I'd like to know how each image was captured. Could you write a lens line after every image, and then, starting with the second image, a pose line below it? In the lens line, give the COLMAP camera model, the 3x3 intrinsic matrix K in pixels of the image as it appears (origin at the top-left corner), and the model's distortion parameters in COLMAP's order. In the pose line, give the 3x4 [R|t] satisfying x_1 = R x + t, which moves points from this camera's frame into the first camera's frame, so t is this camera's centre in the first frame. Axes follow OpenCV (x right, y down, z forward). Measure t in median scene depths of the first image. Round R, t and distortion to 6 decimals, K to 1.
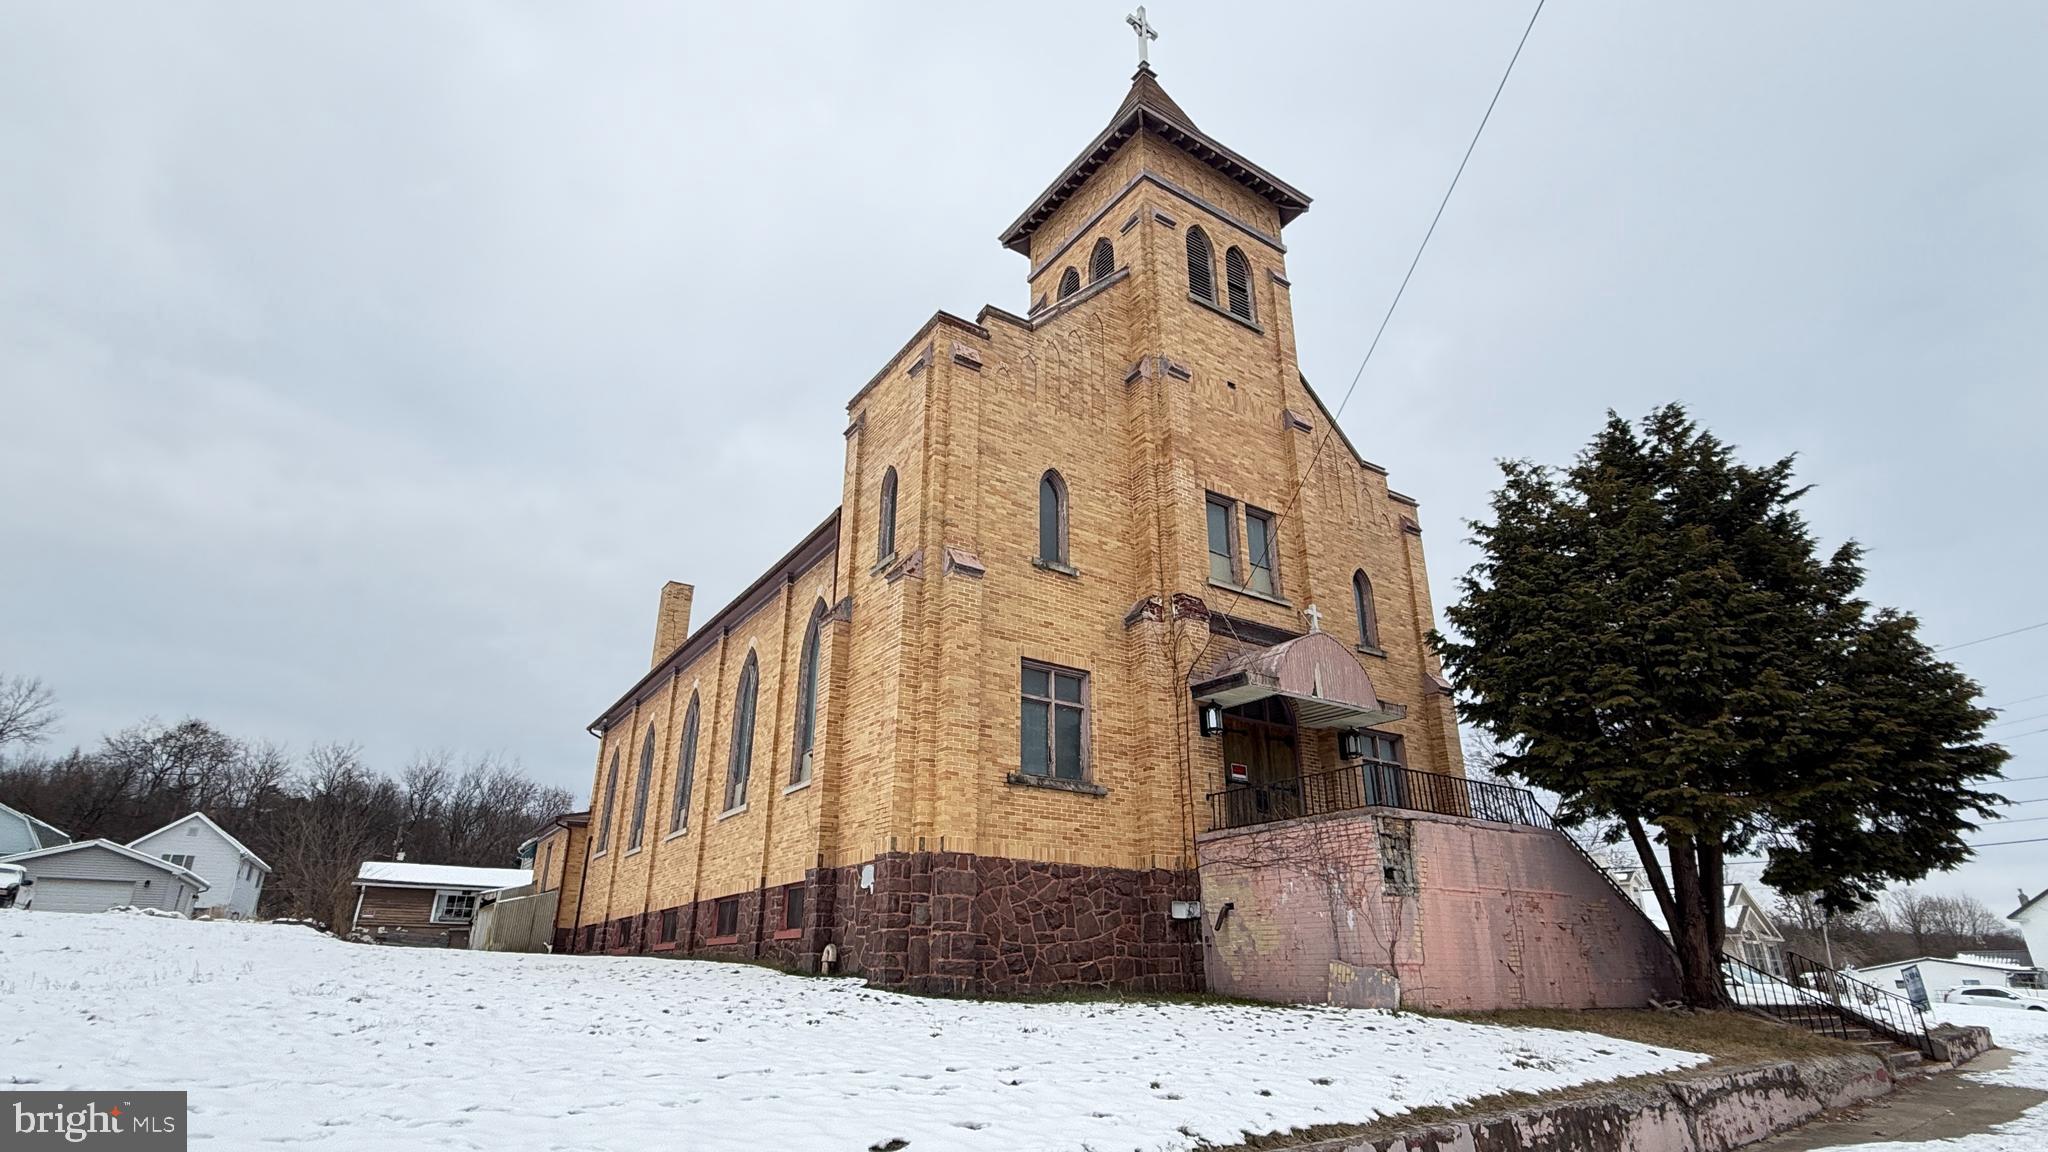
lens RADIAL K [[1006.0, 0, 1024.0], [0, 1006.0, 576.0], [0, 0, 1]] dist [-0.001934, 0.000337]
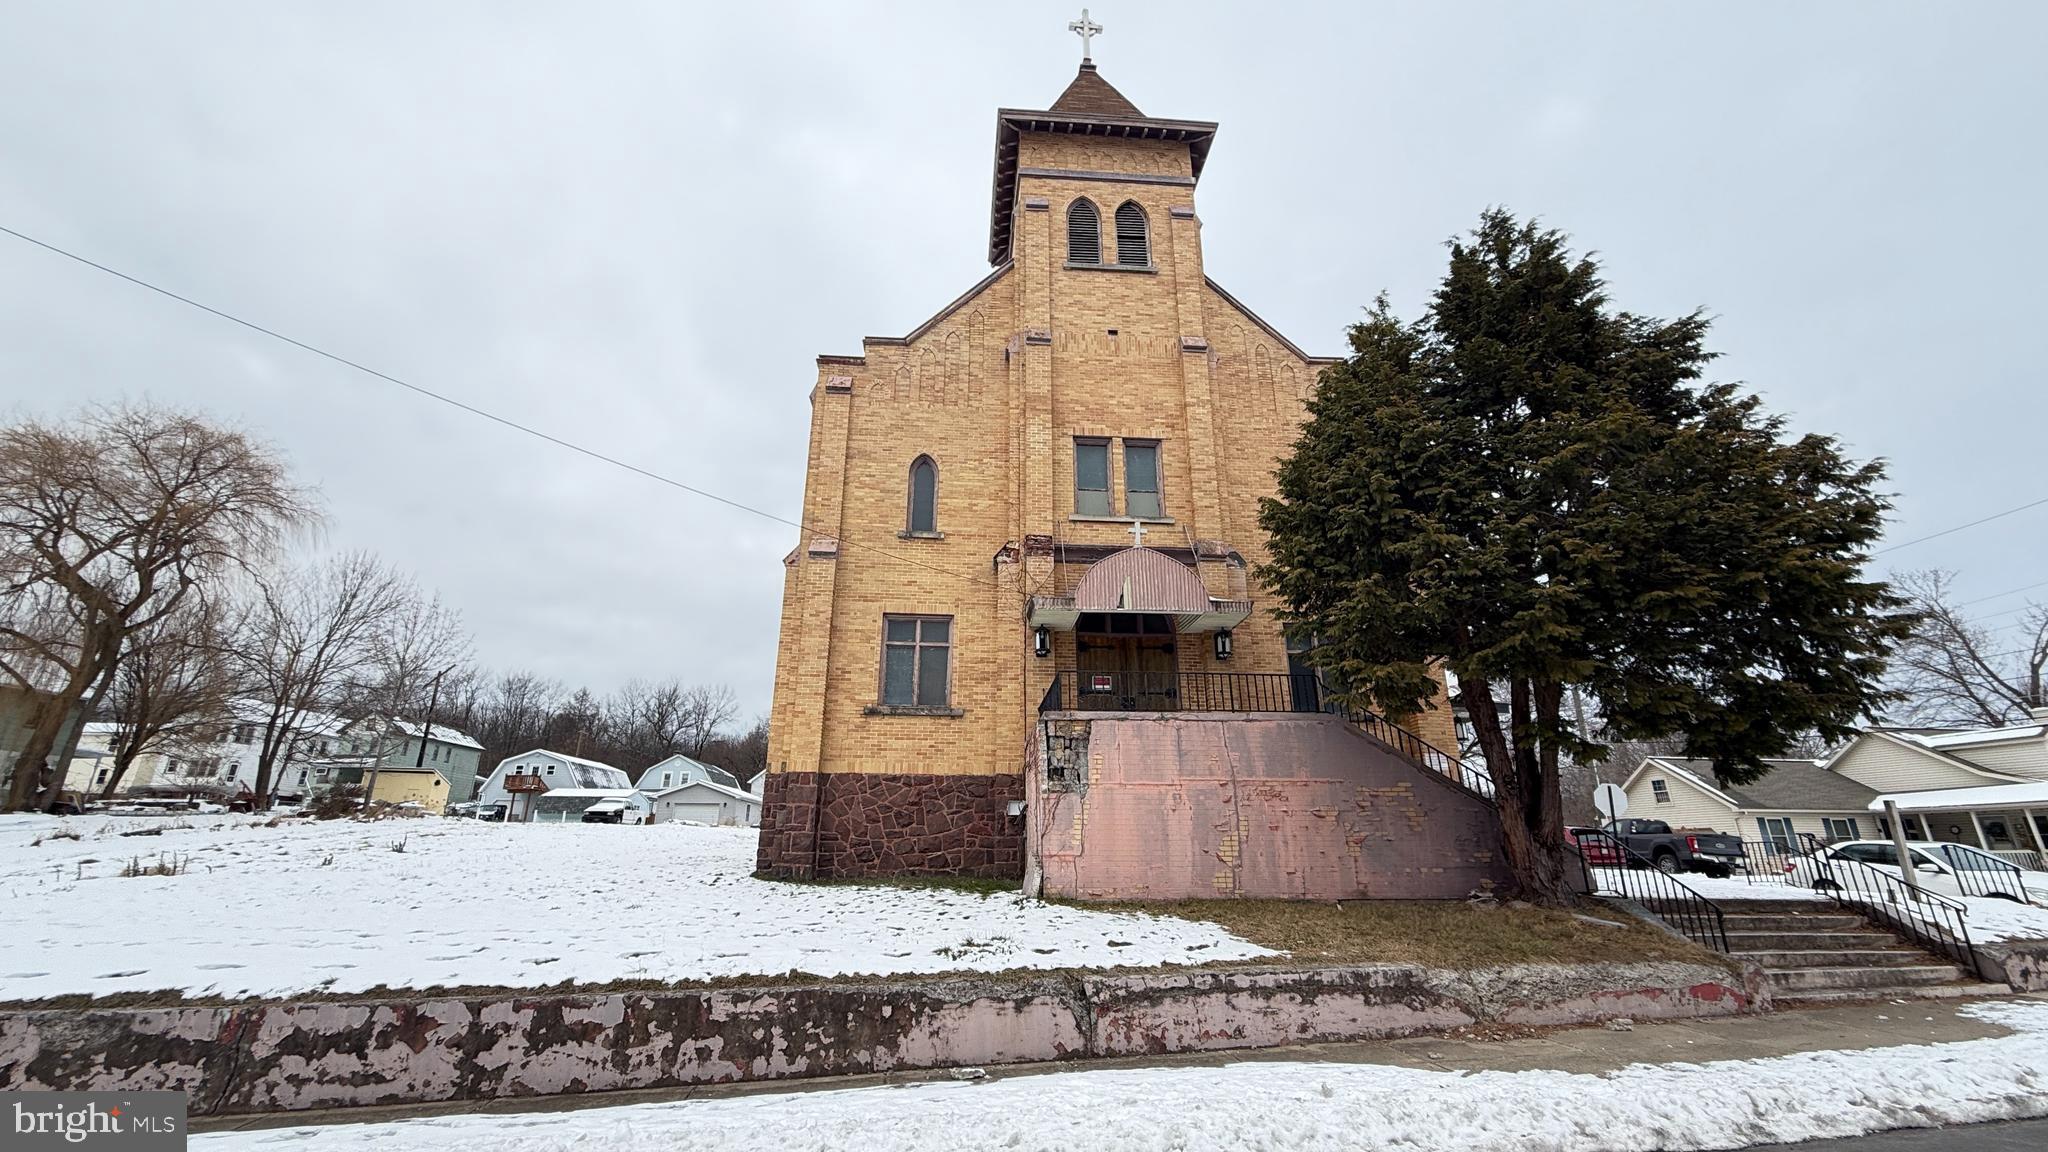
lens RADIAL K [[814.0, 0, 1018.4], [0, 814.0, 575.1], [0, 0, 1]] dist [0.000116, -0.000118]
pose [[0.867554, -0.165038, -0.469162, 0.586796], [0.186494, 0.982456, -0.000744, 0.061892], [0.461054, -0.086851, 0.883112, 0.174358]]
